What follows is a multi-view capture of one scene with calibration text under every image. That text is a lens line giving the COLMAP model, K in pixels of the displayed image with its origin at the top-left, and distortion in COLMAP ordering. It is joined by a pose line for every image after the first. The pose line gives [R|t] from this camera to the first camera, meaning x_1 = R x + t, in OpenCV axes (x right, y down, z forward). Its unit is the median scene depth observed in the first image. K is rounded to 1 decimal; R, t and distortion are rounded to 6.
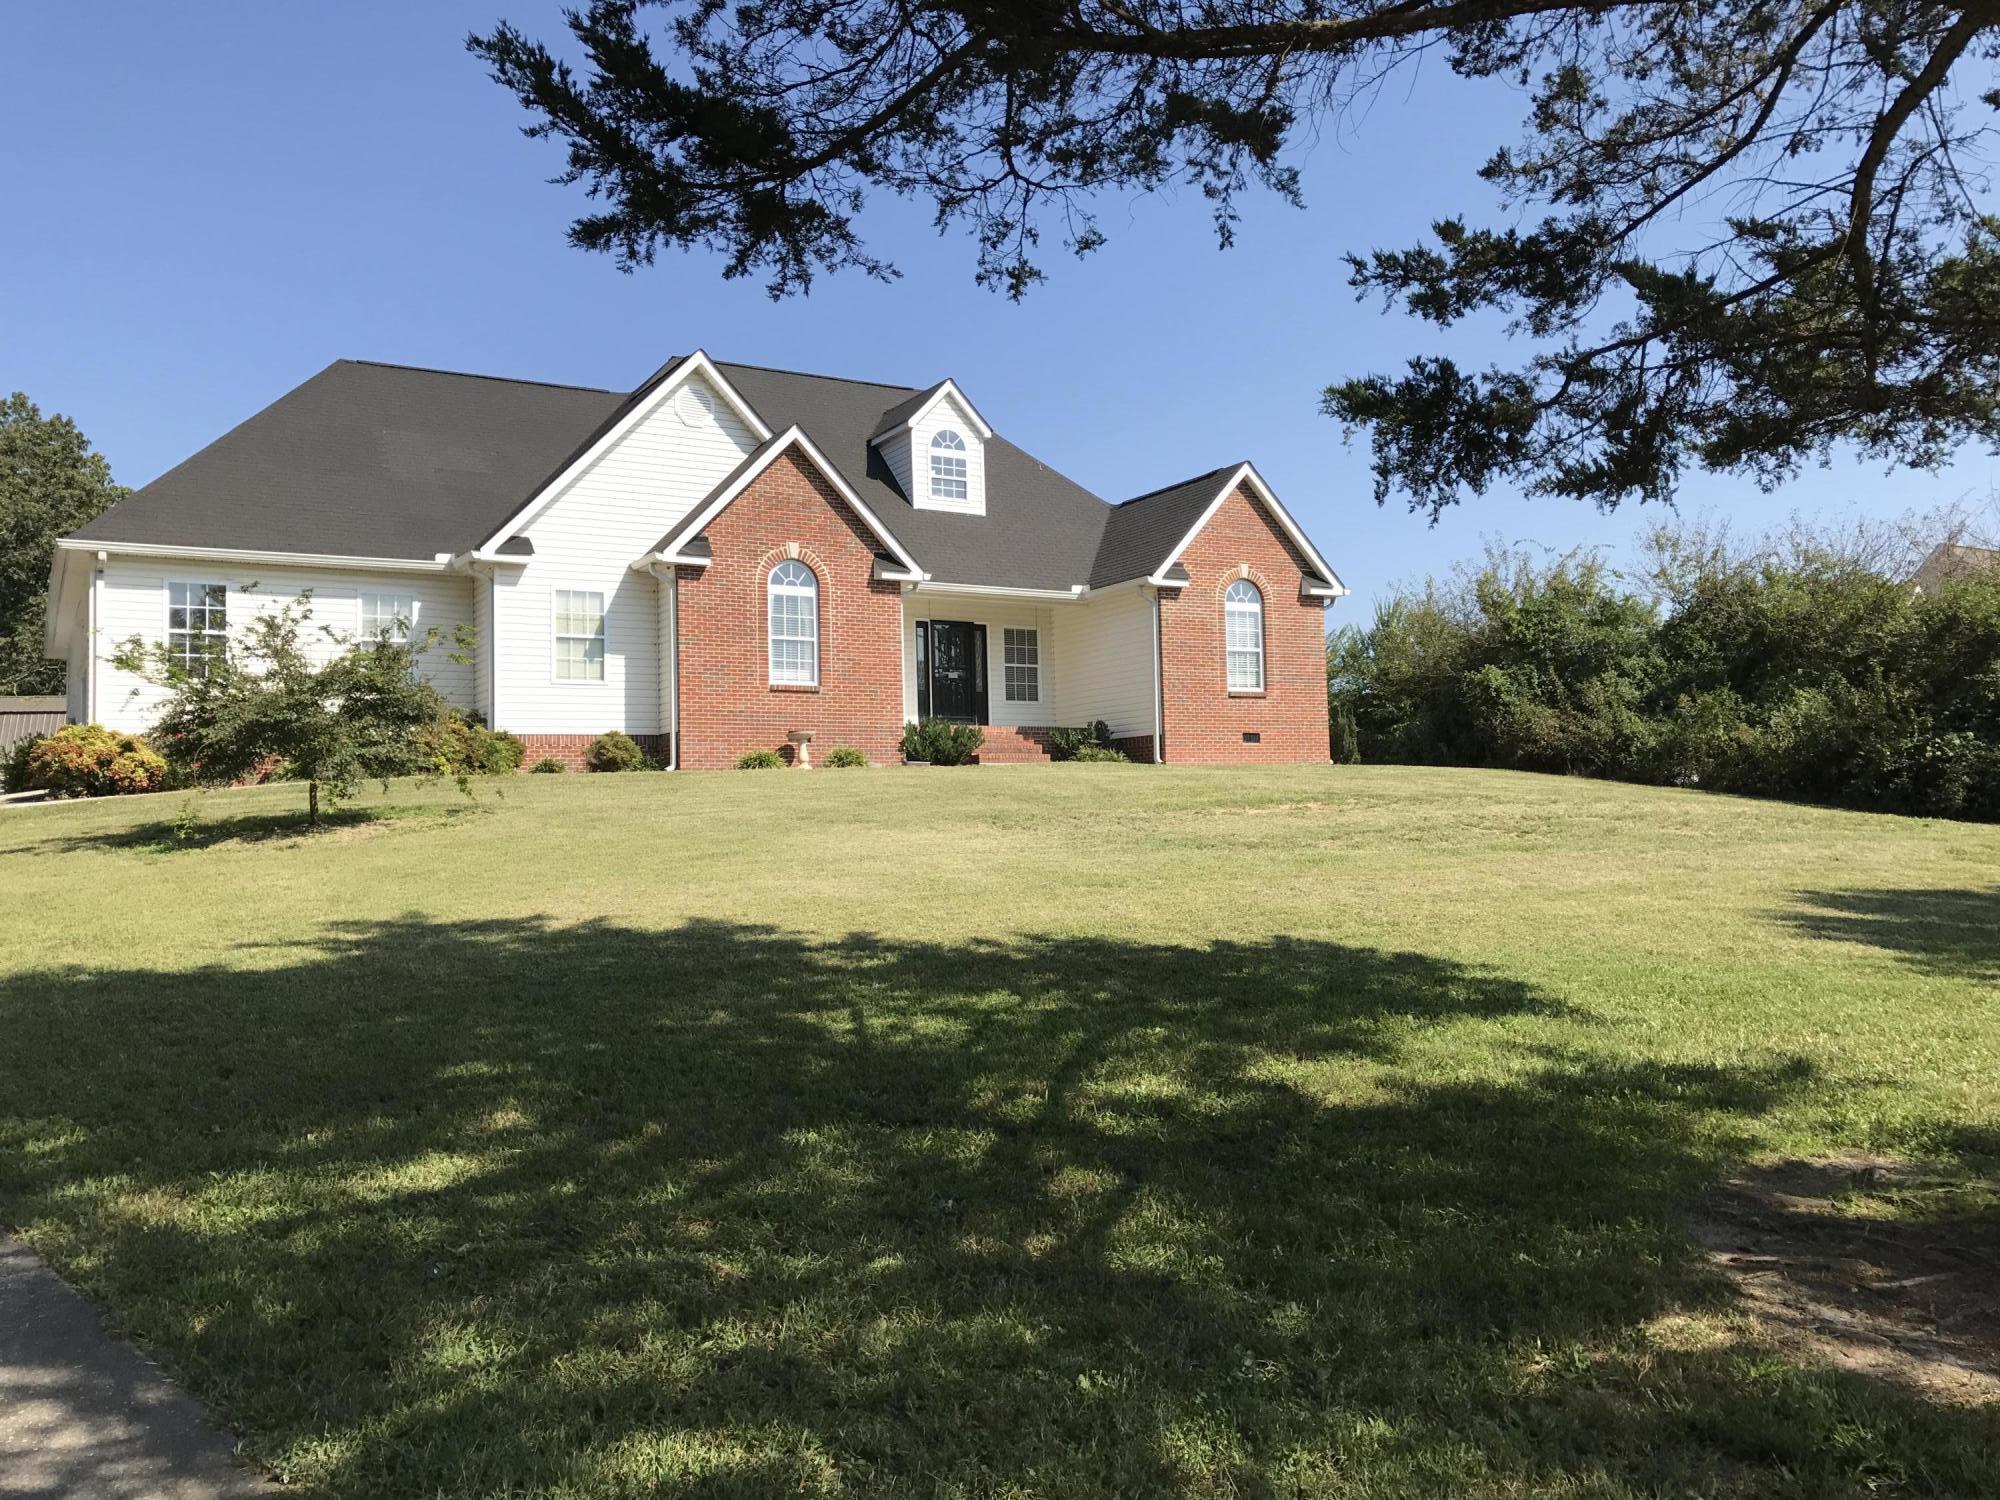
lens RADIAL K [[1645.0, 0, 1000.0], [0, 1645.0, 750.0], [0, 0, 1]] dist [0.053666, -0.112682]
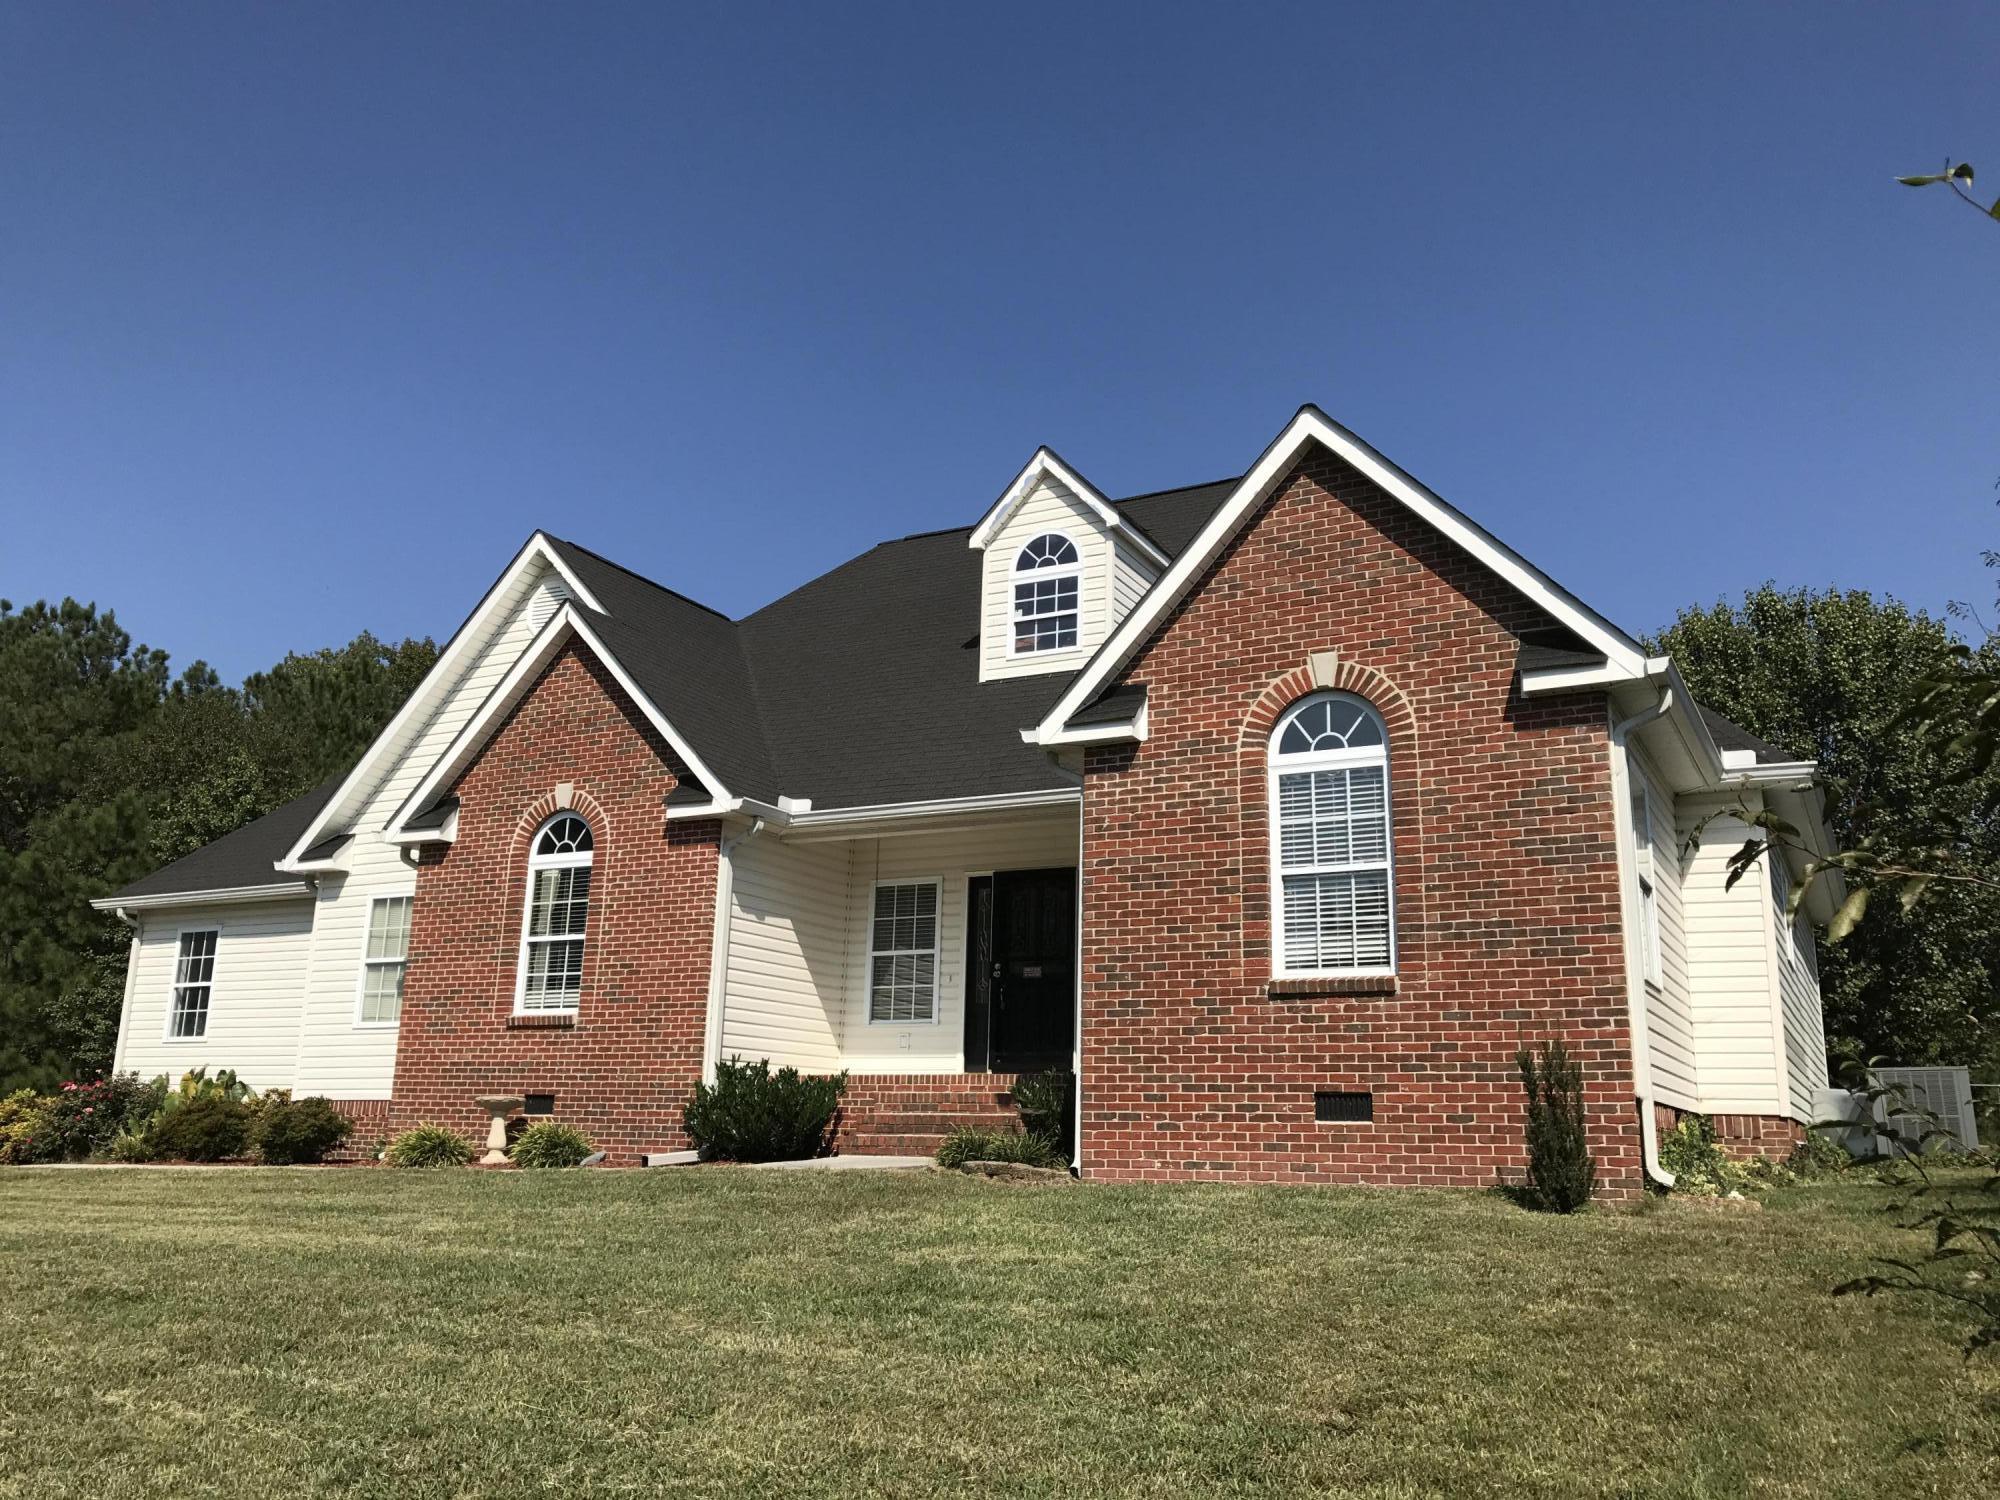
lens RADIAL K [[1645.0, 0, 1000.0], [0, 1645.0, 750.0], [0, 0, 1]] dist [0.053666, -0.112682]
pose [[0.513586, -0.169698, -0.841090, 0.469320], [0.009510, 0.981313, -0.192182, -0.016230], [0.857985, 0.090703, 0.505603, 0.794505]]
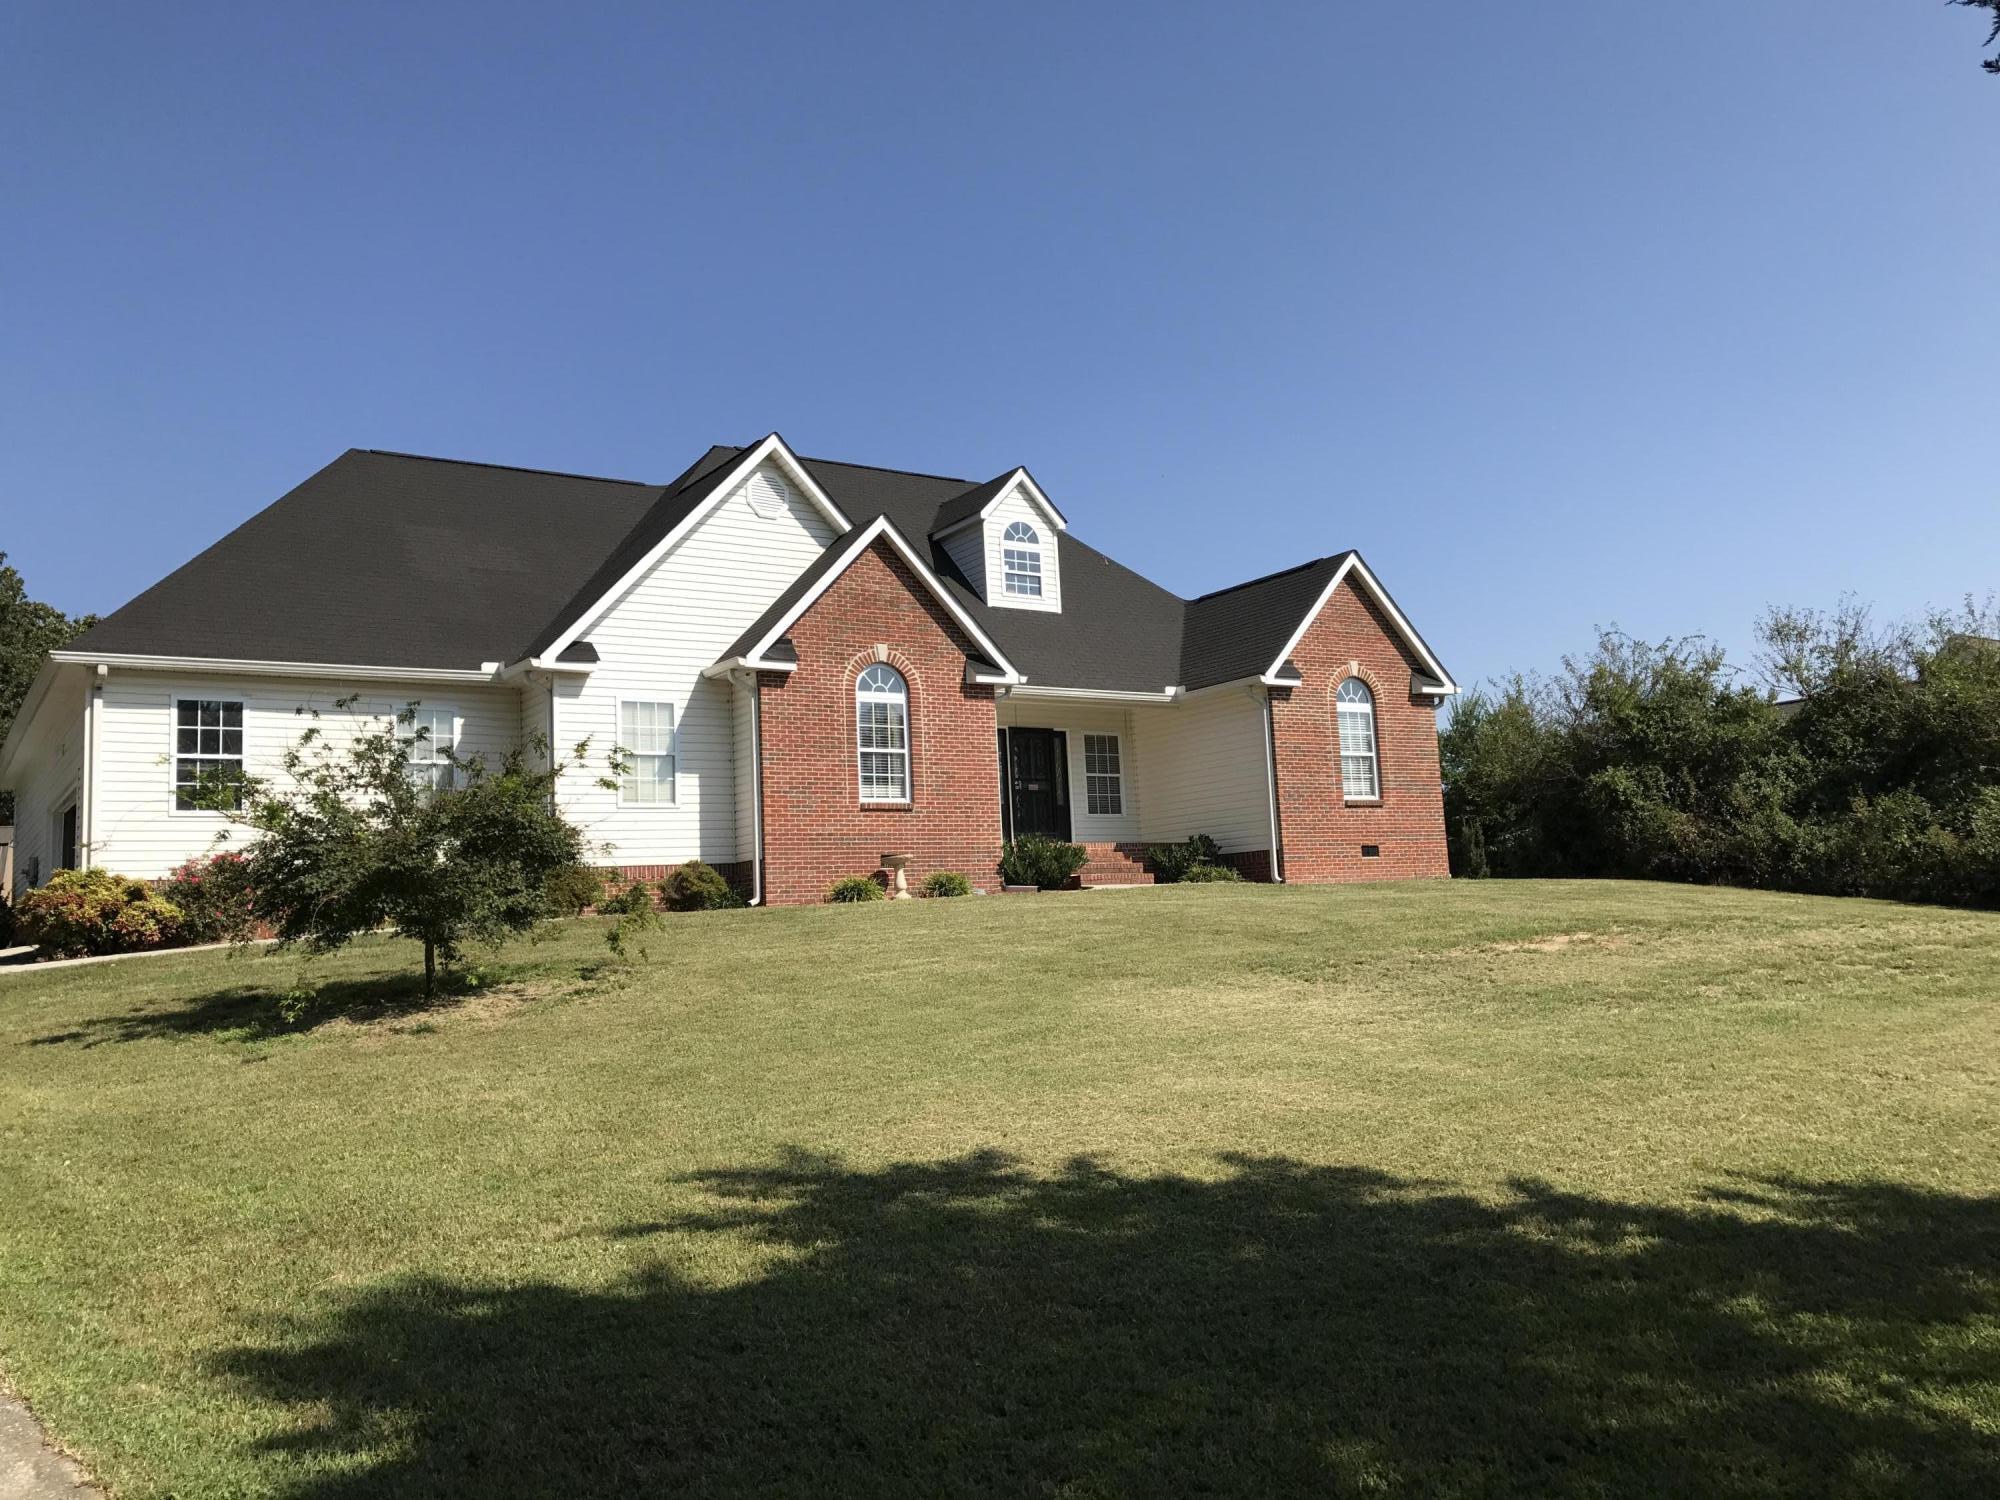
lens RADIAL K [[1655.9, 0, 993.3], [0, 1655.9, 718.5], [0, 0, 1]] dist [0.134176, -0.315845]
pose [[0.998520, -0.016880, 0.051708, -0.108108], [0.021129, 0.996345, -0.082763, -0.009144], [-0.050122, 0.083733, 0.995227, 0.097506]]
